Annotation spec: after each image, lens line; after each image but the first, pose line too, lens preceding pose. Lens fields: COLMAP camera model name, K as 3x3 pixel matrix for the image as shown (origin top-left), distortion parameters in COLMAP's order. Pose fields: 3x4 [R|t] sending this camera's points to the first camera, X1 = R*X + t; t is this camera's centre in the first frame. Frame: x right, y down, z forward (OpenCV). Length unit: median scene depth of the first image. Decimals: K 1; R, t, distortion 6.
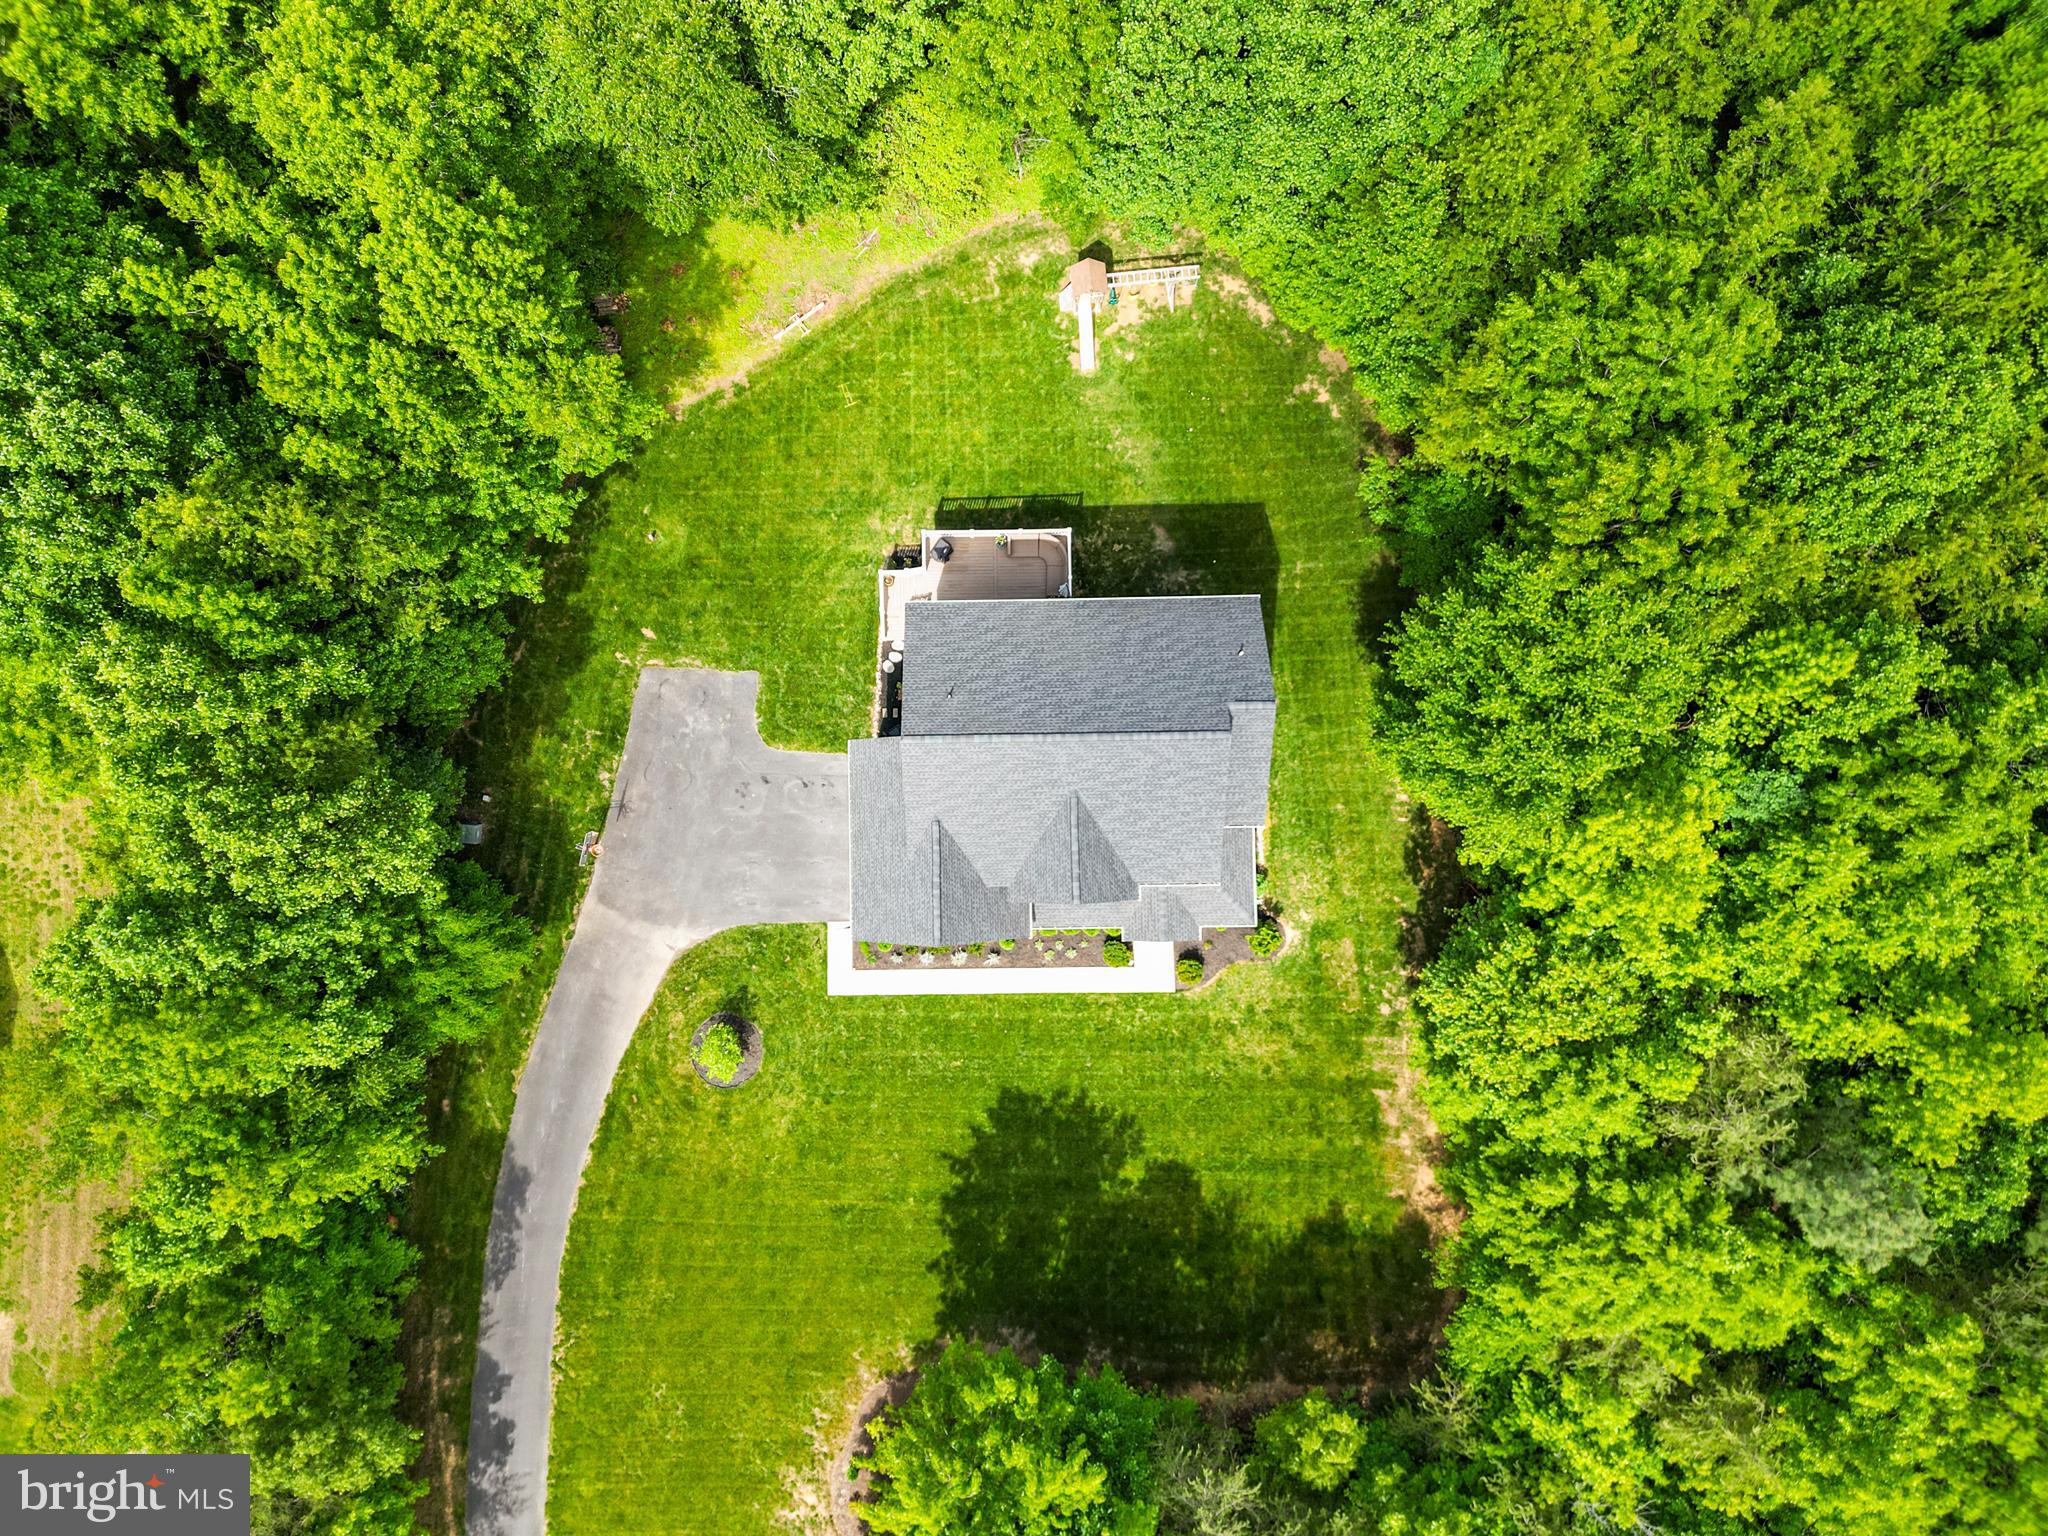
lens RADIAL K [[1466.0, 0, 1010.3], [0, 1466.0, 744.9], [0, 0, 1]] dist [0.024036, -0.006274]
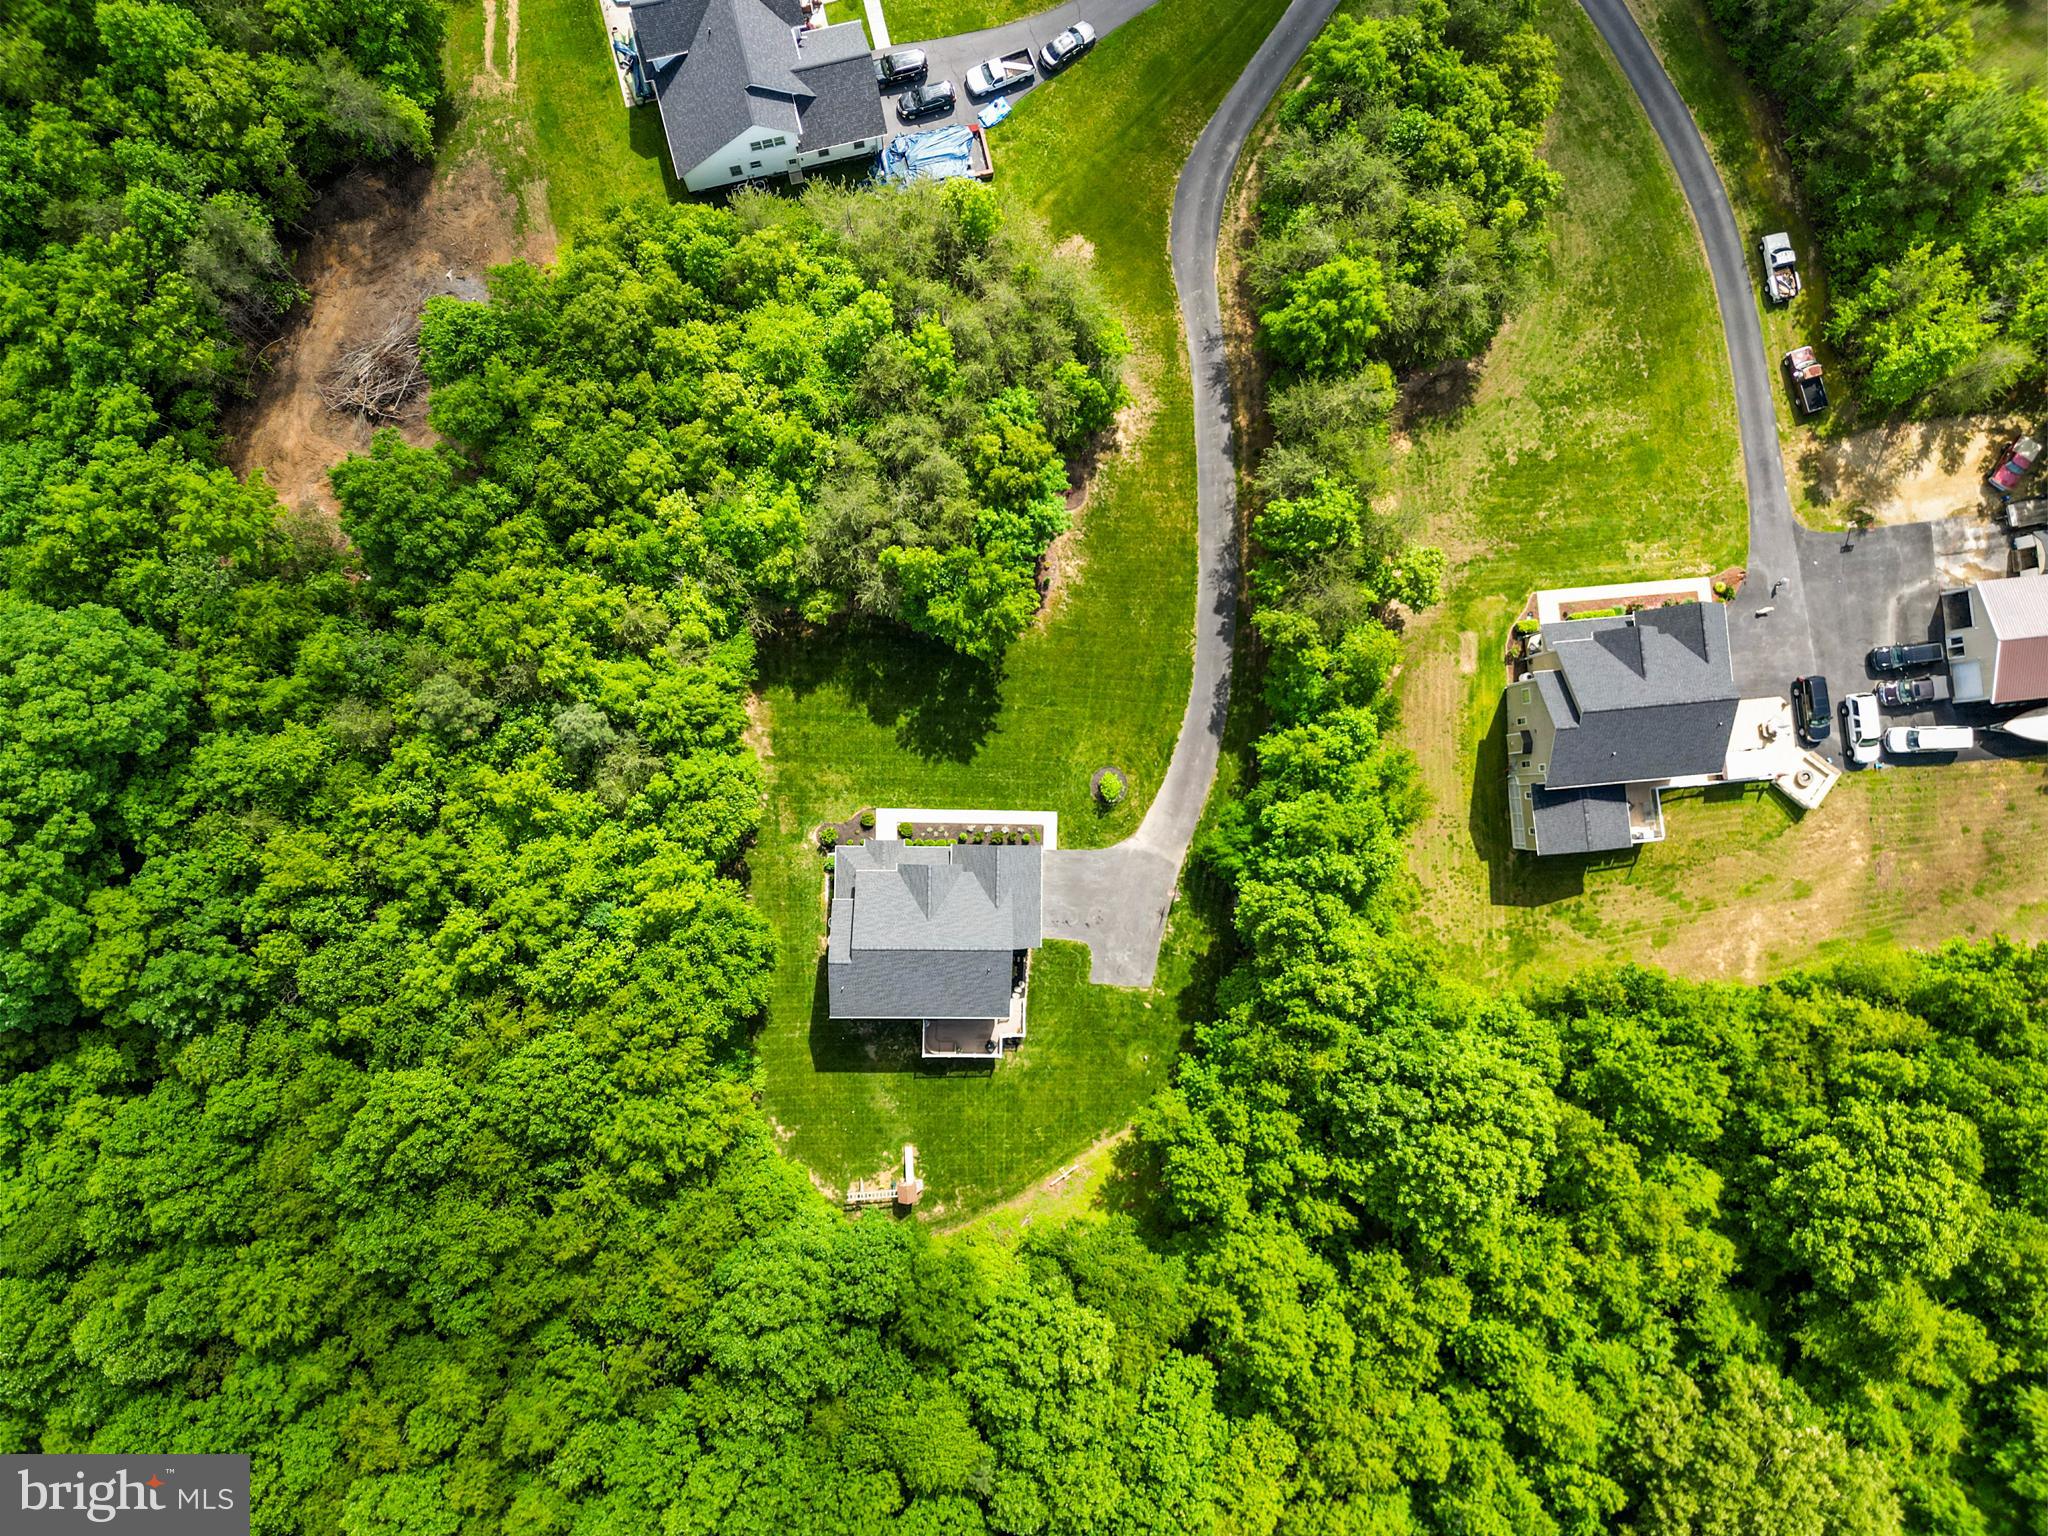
lens RADIAL K [[2073.2, 0, 1017.2], [0, 2073.2, 637.4], [0, 0, 1]] dist [0.086412, -0.161348]
pose [[-0.998904, -0.028517, -0.037106, 0.041698], [0.024514, -0.994254, 0.104200, 0.134002], [-0.039865, 0.103176, 0.993864, -2.035326]]
